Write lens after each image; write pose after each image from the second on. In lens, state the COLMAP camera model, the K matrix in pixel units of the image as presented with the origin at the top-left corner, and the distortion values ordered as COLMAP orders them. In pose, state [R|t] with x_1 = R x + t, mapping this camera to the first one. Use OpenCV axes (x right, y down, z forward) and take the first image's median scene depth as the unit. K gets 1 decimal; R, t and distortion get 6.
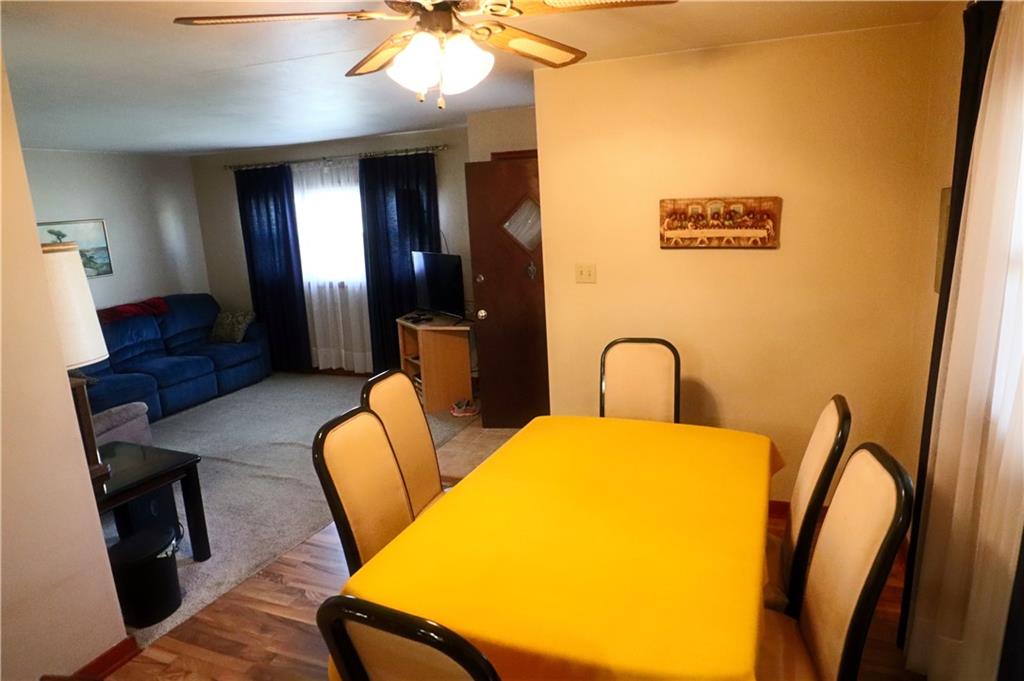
lens RADIAL K [[612.9, 0, 520.7], [0, 612.9, 336.8], [0, 0, 1]] dist [-0.032172, 0.005758]
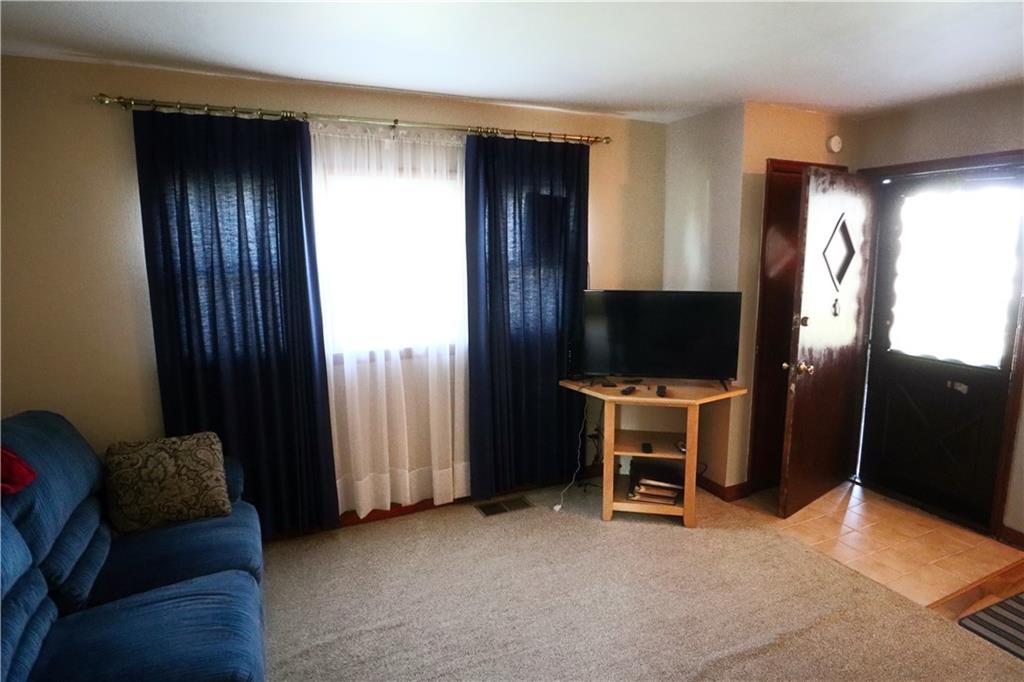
lens RADIAL K [[583.1, 0, 515.9], [0, 583.1, 346.8], [0, 0, 1]] dist [-0.034564, 0.002709]
pose [[0.686891, -0.077818, 0.722582, -0.748348], [0.124550, 0.992146, -0.011549, -0.090507], [-0.716008, 0.097931, 0.691189, 0.696690]]
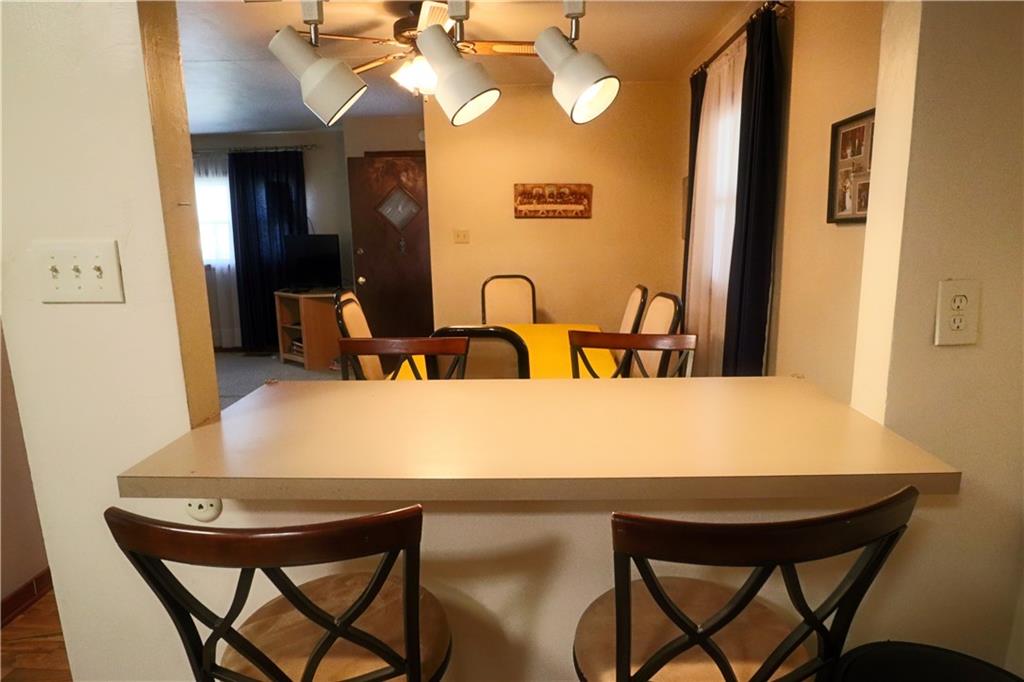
lens RADIAL K [[583.1, 0, 513.4], [0, 583.1, 336.5], [0, 0, 1]] dist [-0.034564, 0.002709]
pose [[0.945844, -0.029484, 0.323279, -0.141914], [0.039425, 0.998928, -0.024246, 0.105304], [-0.322217, 0.035678, 0.945993, -0.180560]]
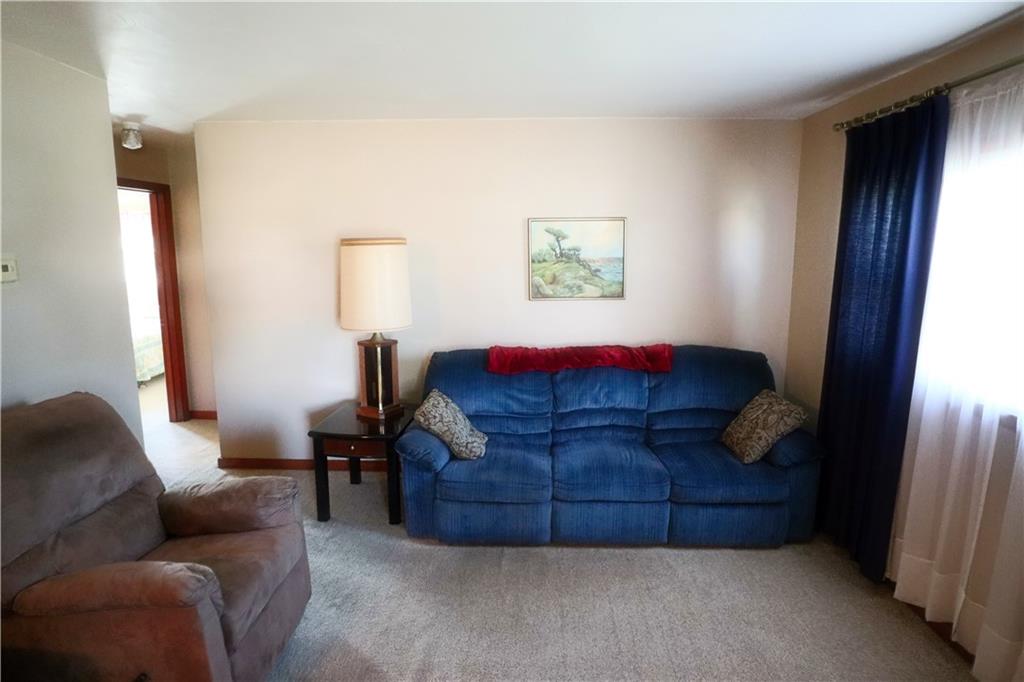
lens RADIAL K [[583.1, 0, 508.9], [0, 583.1, 341.2], [0, 0, 1]] dist [-0.034564, 0.002709]
pose [[0.336761, 0.203943, -0.919239, -0.125388], [-0.219501, 0.966368, 0.133985, -0.137045], [0.915648, 0.156653, 0.370201, 0.759696]]
